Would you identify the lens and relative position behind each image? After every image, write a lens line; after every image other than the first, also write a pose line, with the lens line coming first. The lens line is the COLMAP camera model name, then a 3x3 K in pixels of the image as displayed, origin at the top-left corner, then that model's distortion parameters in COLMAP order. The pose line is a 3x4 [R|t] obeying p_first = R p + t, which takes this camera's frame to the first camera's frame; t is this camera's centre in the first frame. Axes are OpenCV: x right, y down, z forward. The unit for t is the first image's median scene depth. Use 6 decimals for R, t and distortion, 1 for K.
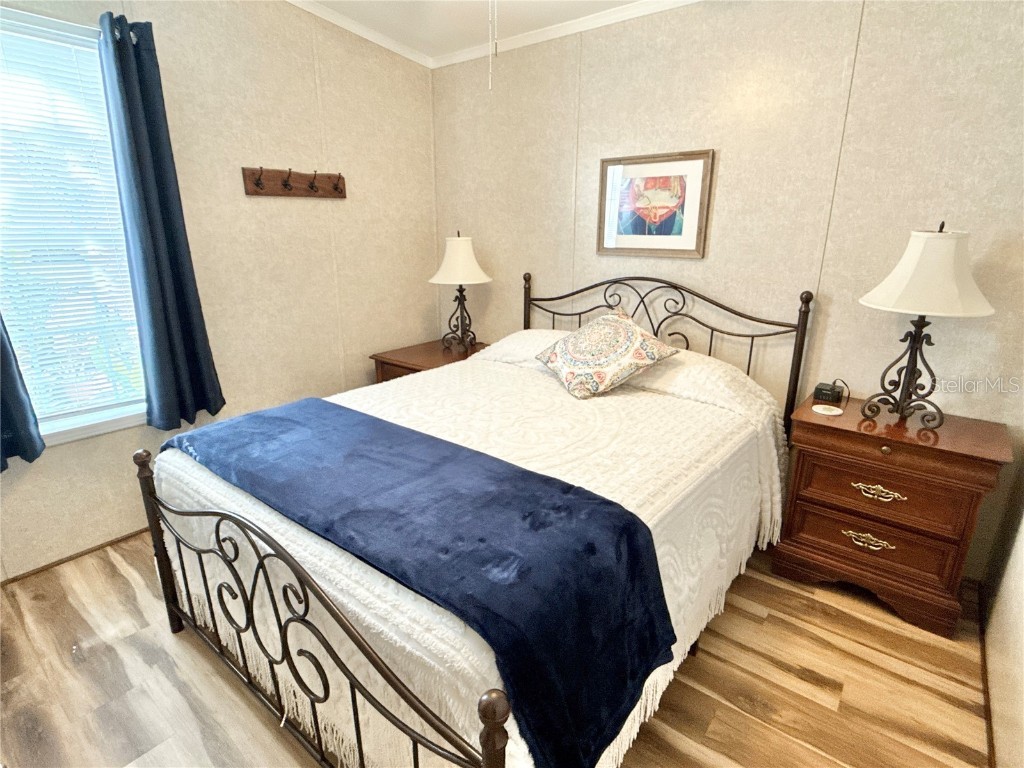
lens RADIAL K [[532.5, 0, 510.7], [0, 532.5, 385.7], [0, 0, 1]] dist [-0.000437, -0.001120]
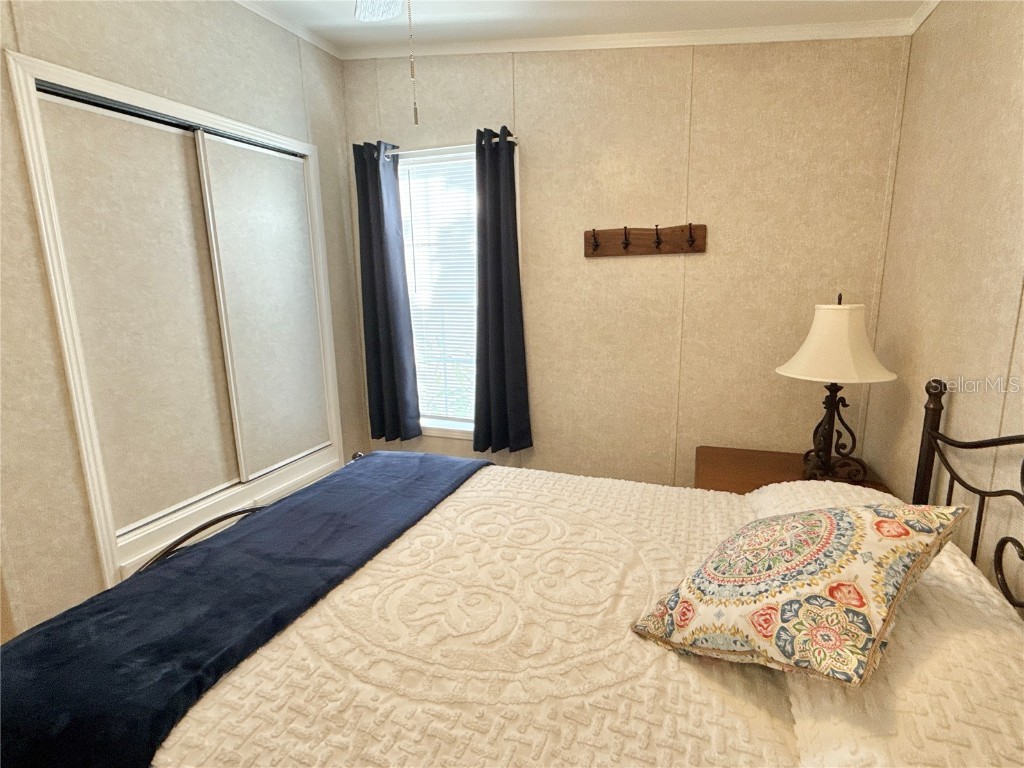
lens RADIAL K [[532.5, 0, 512.9], [0, 532.5, 384.7], [0, 0, 1]] dist [-0.000437, -0.001120]
pose [[0.308900, 0.184845, -0.932959, 0.443175], [-0.253073, 0.961543, 0.106717, -0.190119], [0.916807, 0.203142, 0.343800, 0.551339]]
